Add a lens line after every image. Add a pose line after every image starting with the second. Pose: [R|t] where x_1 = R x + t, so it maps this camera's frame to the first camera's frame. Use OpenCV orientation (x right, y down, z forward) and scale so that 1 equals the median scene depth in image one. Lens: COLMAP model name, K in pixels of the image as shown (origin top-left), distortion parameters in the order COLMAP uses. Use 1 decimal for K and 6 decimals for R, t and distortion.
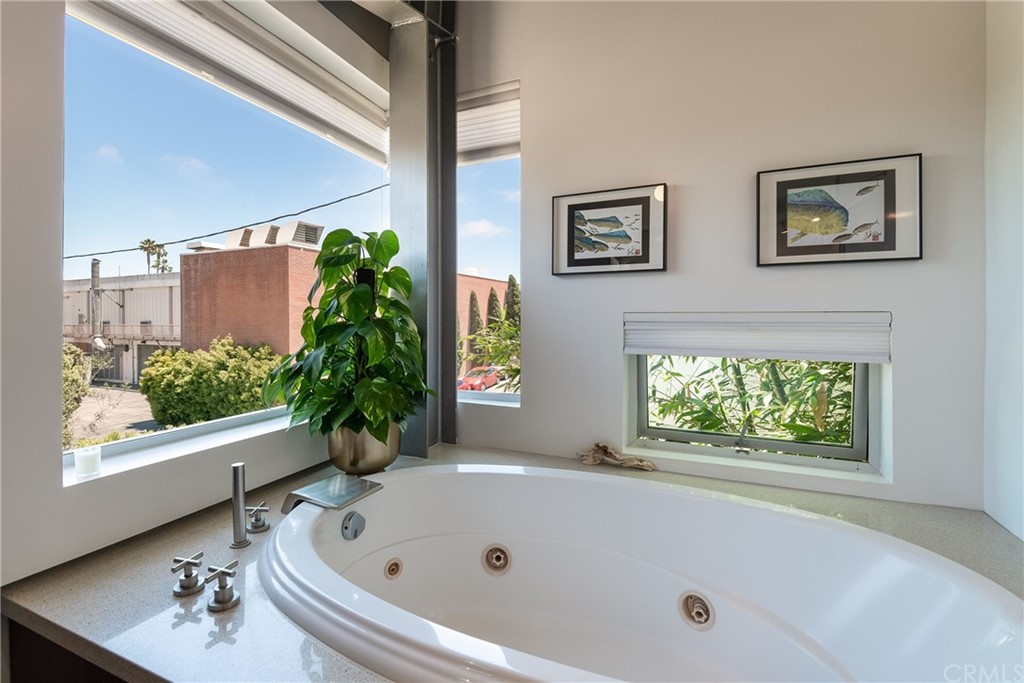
lens RADIAL K [[468.9, 0, 489.7], [0, 468.9, 326.8], [0, 0, 1]] dist [0.036468, -0.030749]
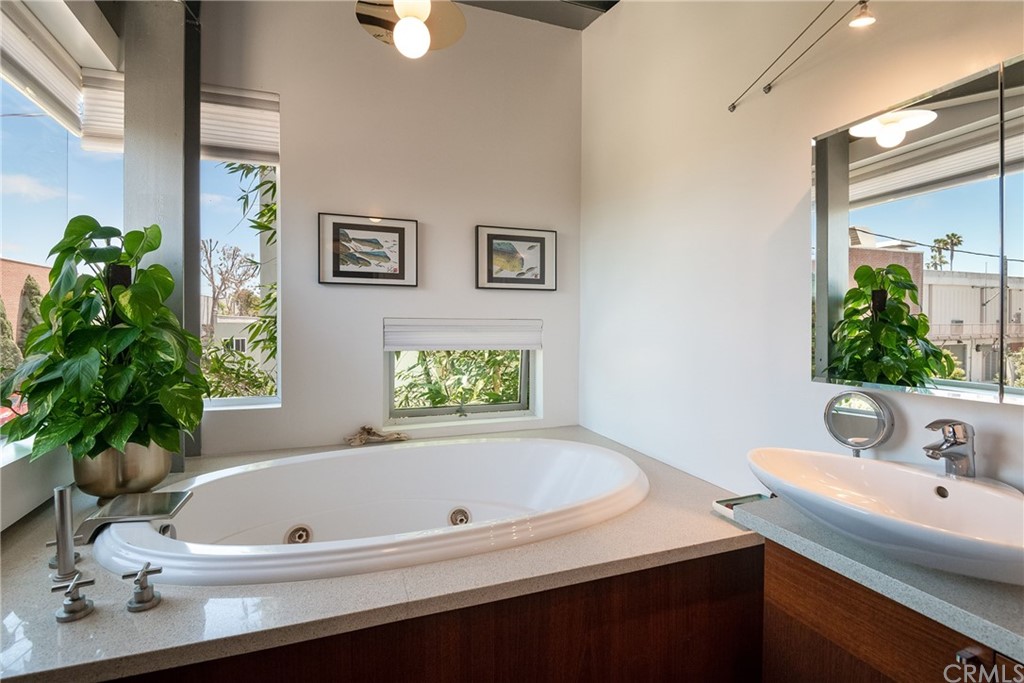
lens RADIAL K [[472.9, 0, 512.0], [0, 472.9, 341.5], [0, 0, 1]] dist [0.002746, -0.012167]
pose [[0.718270, -0.023744, 0.695360, -0.347666], [0.007917, 0.999632, 0.025956, 0.002252], [-0.695720, -0.013139, 0.718193, -0.133344]]
